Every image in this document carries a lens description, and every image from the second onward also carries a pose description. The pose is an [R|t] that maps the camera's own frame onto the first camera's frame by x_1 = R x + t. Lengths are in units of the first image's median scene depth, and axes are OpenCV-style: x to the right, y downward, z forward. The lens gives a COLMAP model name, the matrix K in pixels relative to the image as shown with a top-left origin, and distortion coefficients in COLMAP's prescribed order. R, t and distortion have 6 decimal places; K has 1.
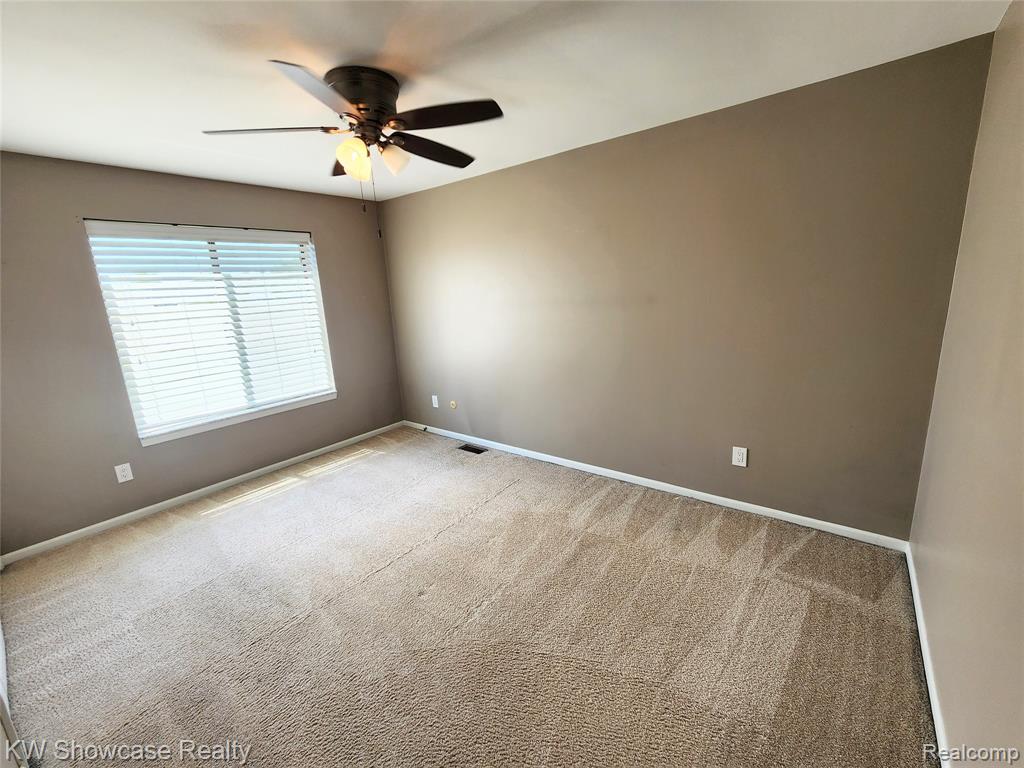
lens RADIAL K [[424.9, 0, 514.5], [0, 424.9, 379.4], [0, 0, 1]] dist [-0.000255, 0.000551]
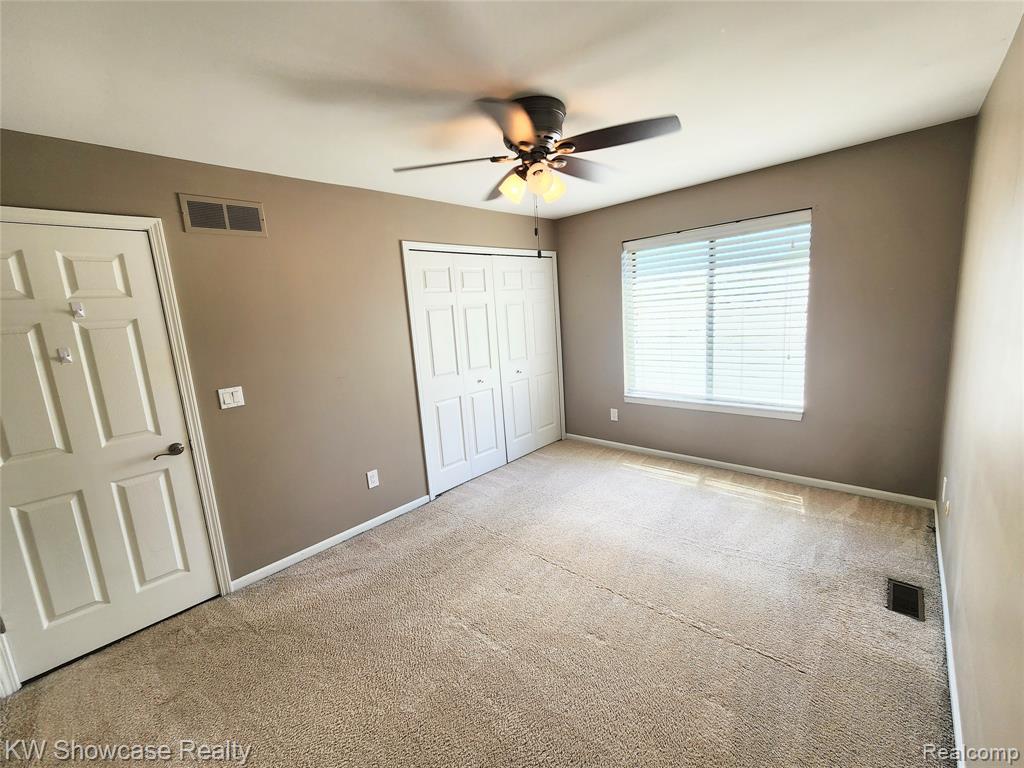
lens RADIAL K [[424.9, 0, 514.5], [0, 424.9, 379.4], [0, 0, 1]] dist [-0.000255, 0.000551]
pose [[-0.089283, 0.223095, -0.970699, 0.434608], [-0.137322, 0.962527, 0.233848, -0.164165], [0.986494, 0.154177, -0.055301, 0.602871]]
